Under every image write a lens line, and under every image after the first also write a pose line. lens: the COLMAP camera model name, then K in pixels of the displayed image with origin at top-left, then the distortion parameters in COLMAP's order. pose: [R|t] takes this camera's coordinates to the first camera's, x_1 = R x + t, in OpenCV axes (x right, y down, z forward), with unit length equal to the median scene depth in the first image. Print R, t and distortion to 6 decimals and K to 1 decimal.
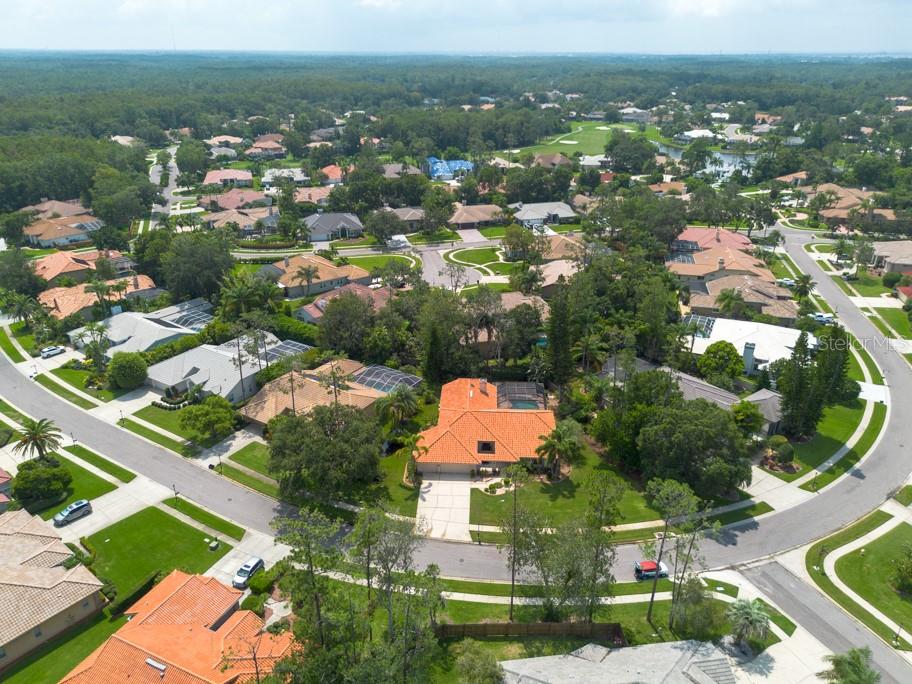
lens RADIAL K [[652.9, 0, 456.0], [0, 652.9, 342.0], [0, 0, 1]] dist [0.028847, -0.008352]
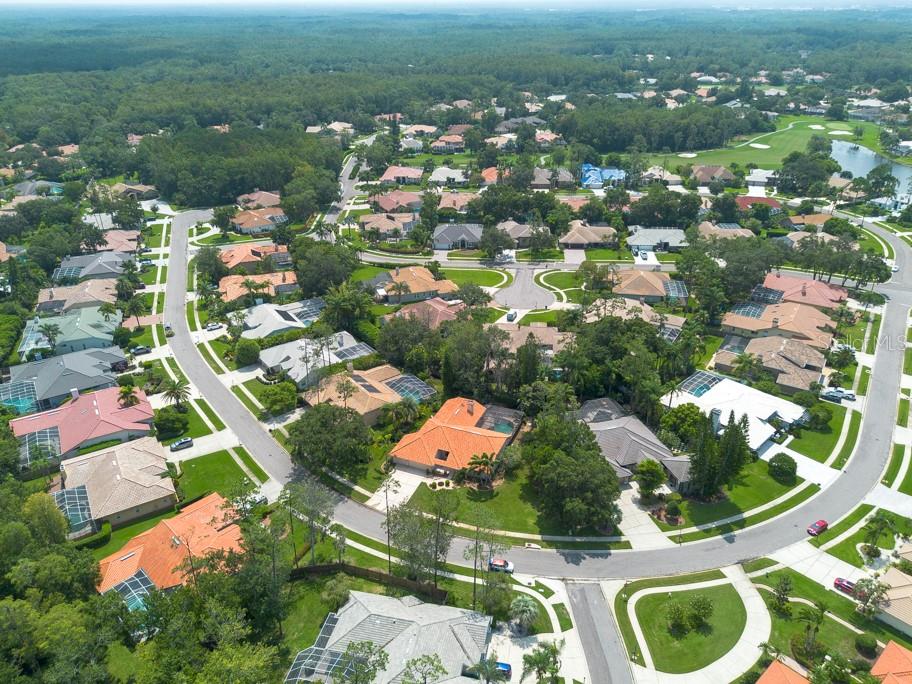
lens RADIAL K [[667.7, 0, 456.0], [0, 667.7, 342.0], [0, 0, 1]] dist [0.051291, -0.042371]
pose [[0.939865, 0.147803, -0.307910, 0.389484], [-0.131784, 0.988638, 0.072309, -0.146744], [0.315099, -0.027383, 0.948664, -0.256829]]
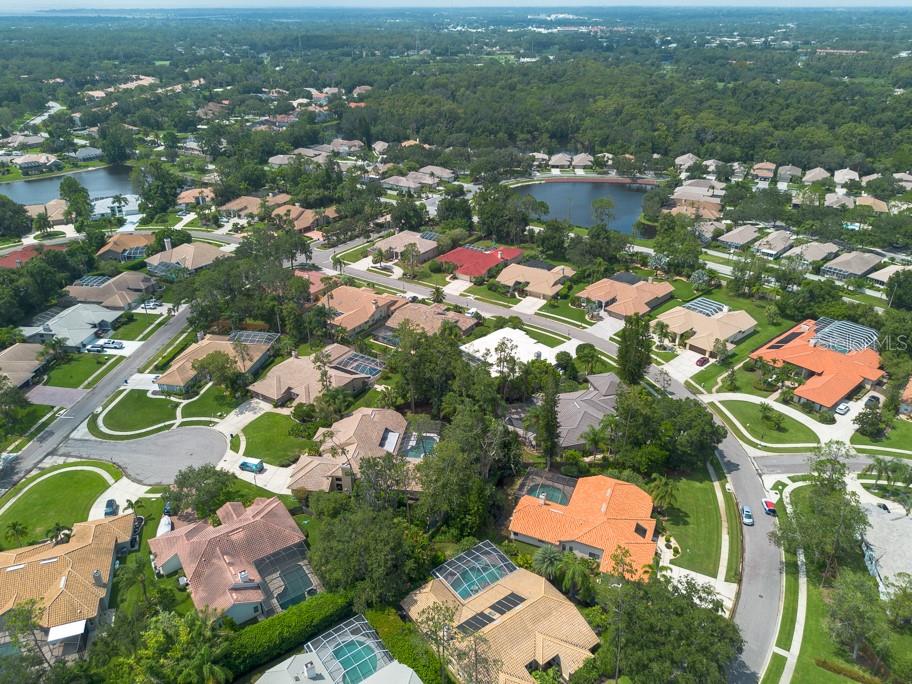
lens RADIAL K [[667.7, 0, 456.0], [0, 667.7, 342.0], [0, 0, 1]] dist [0.051291, -0.042371]
pose [[0.352624, -0.421124, 0.835650, -0.764319], [0.375904, 0.881540, 0.285627, -0.491032], [-0.856943, 0.213405, 0.469155, 0.541505]]
